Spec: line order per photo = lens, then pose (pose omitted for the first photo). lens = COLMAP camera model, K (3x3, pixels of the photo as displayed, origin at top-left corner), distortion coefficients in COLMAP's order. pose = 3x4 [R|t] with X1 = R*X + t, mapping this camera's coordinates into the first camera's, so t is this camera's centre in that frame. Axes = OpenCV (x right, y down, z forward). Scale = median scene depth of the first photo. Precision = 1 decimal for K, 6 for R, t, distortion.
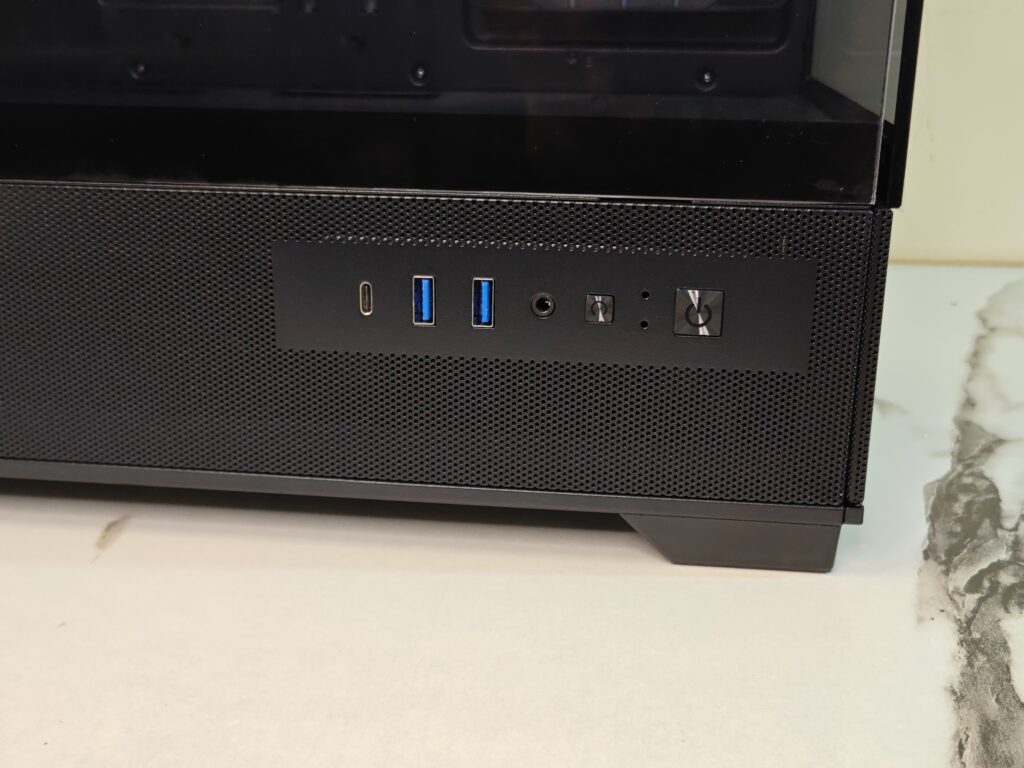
lens RADIAL K [[1243.0, 0, 508.4], [0, 1243.0, 373.8], [0, 0, 1]] dist [0.014418, 0.000000]
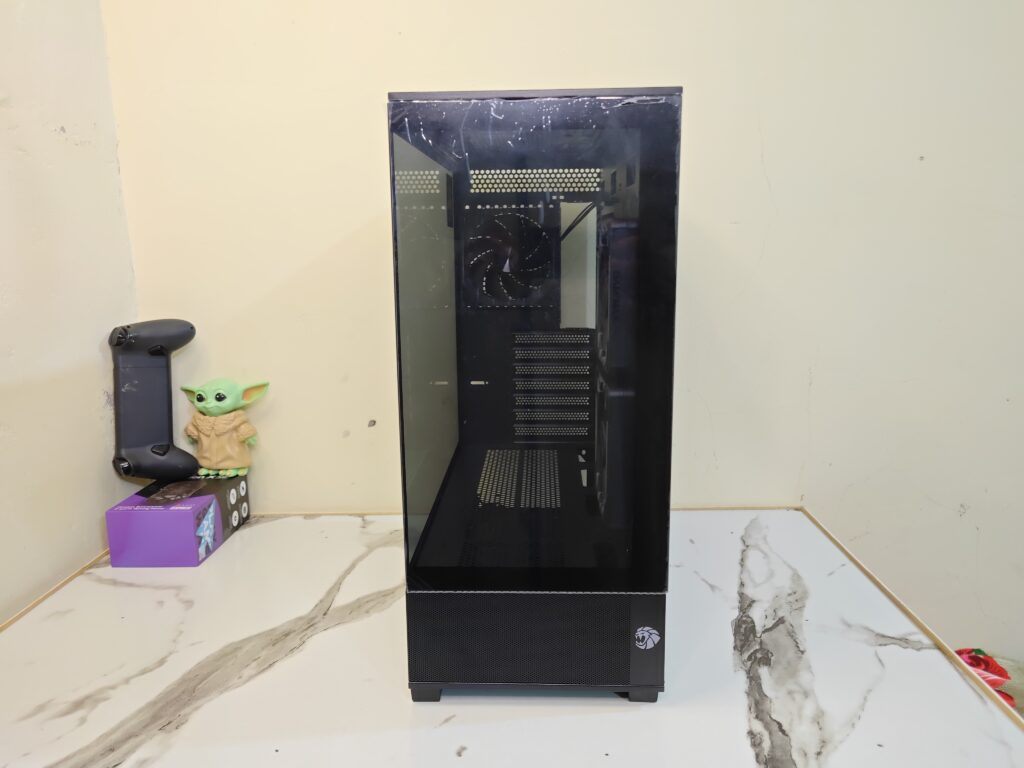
lens RADIAL K [[784.0, 0, 512.4], [0, 784.0, 380.1], [0, 0, 1]] dist [0.049956, -0.056823]
pose [[0.995552, -0.038095, 0.086168, -0.339778], [0.049975, 0.988860, -0.140206, -0.248966], [-0.079867, 0.143888, 0.986366, -0.942126]]
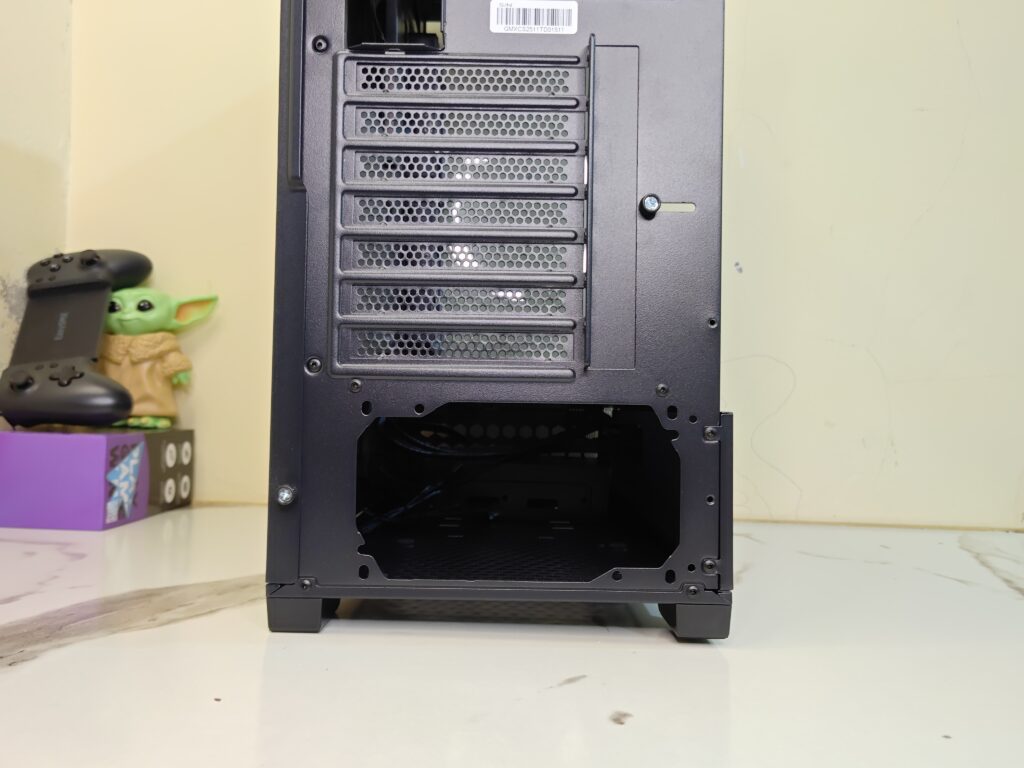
lens RADIAL K [[879.2, 0, 506.4], [0, 879.2, 377.0], [0, 0, 1]] dist [0.061756, -0.072468]
pose [[0.994761, 0.035192, 0.095979, -0.513783], [-0.001653, 0.944291, -0.329107, 0.189851], [-0.102215, 0.327224, 0.939402, -0.183227]]
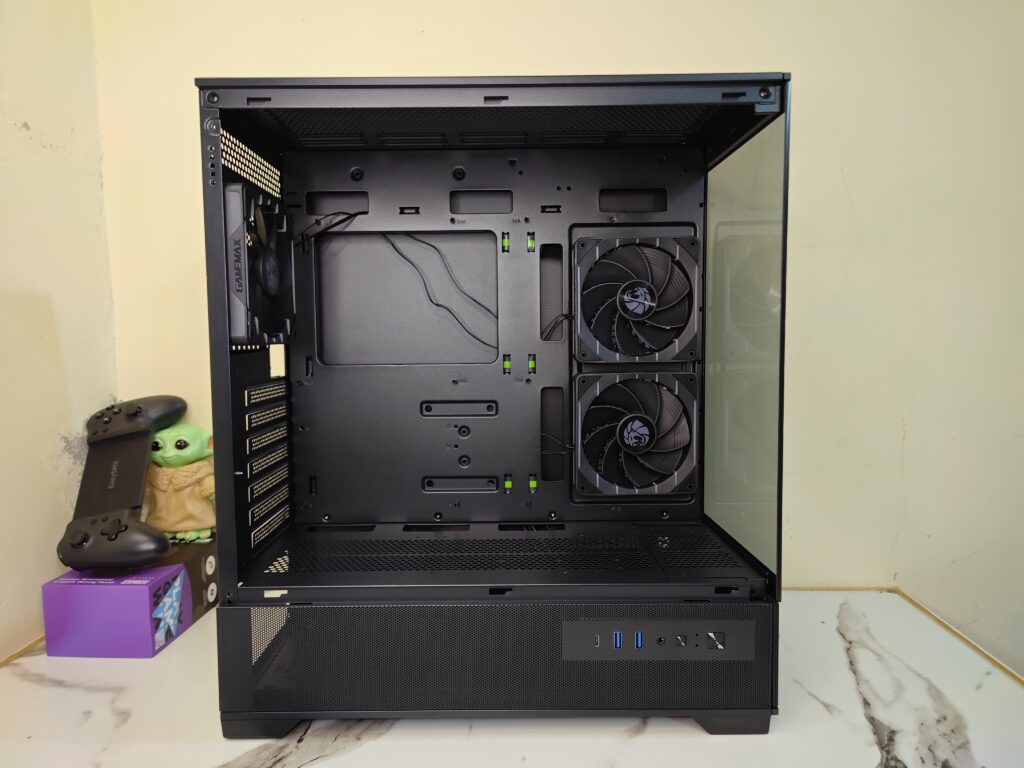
lens RADIAL K [[690.1, 0, 505.9], [0, 690.1, 380.7], [0, 0, 1]] dist [0.037521, -0.036258]
pose [[0.997372, -0.020438, 0.069502, -0.360514], [0.036311, 0.971204, -0.235466, -0.293778], [-0.062688, 0.237370, 0.969394, -0.269591]]
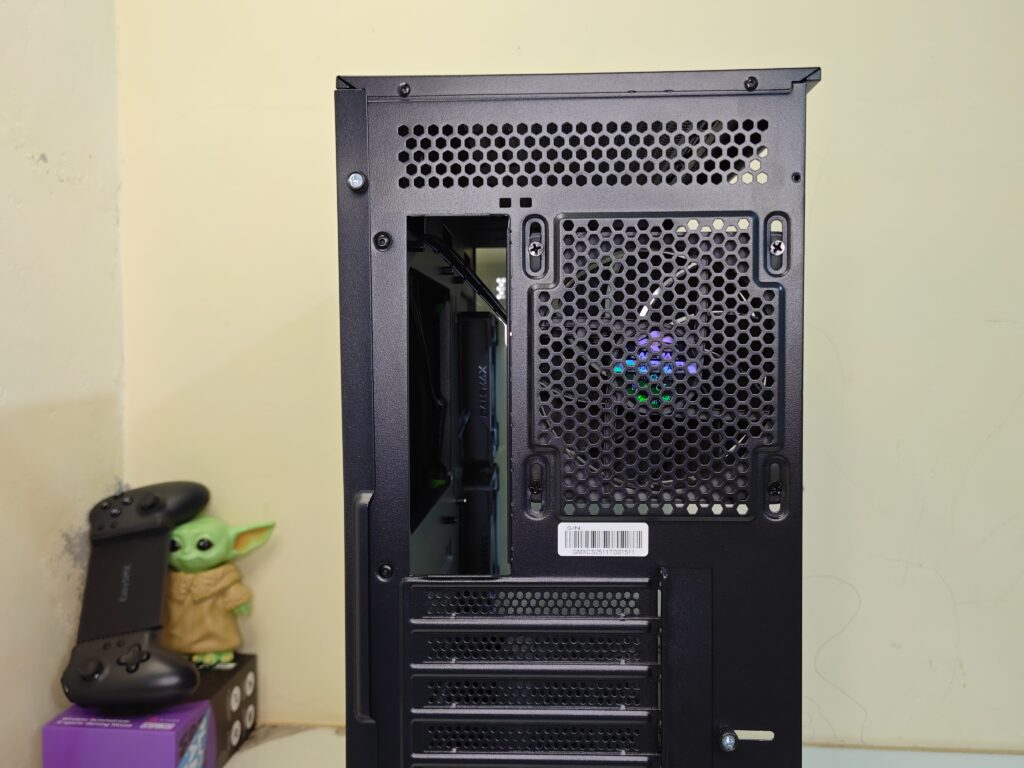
lens RADIAL K [[879.2, 0, 511.8], [0, 879.2, 382.6], [0, 0, 1]] dist [0.061756, -0.072468]
pose [[0.998396, 0.009790, 0.055758, -0.556179], [0.005642, 0.962822, -0.270076, -0.418393], [-0.056329, 0.269958, 0.961223, -0.347993]]
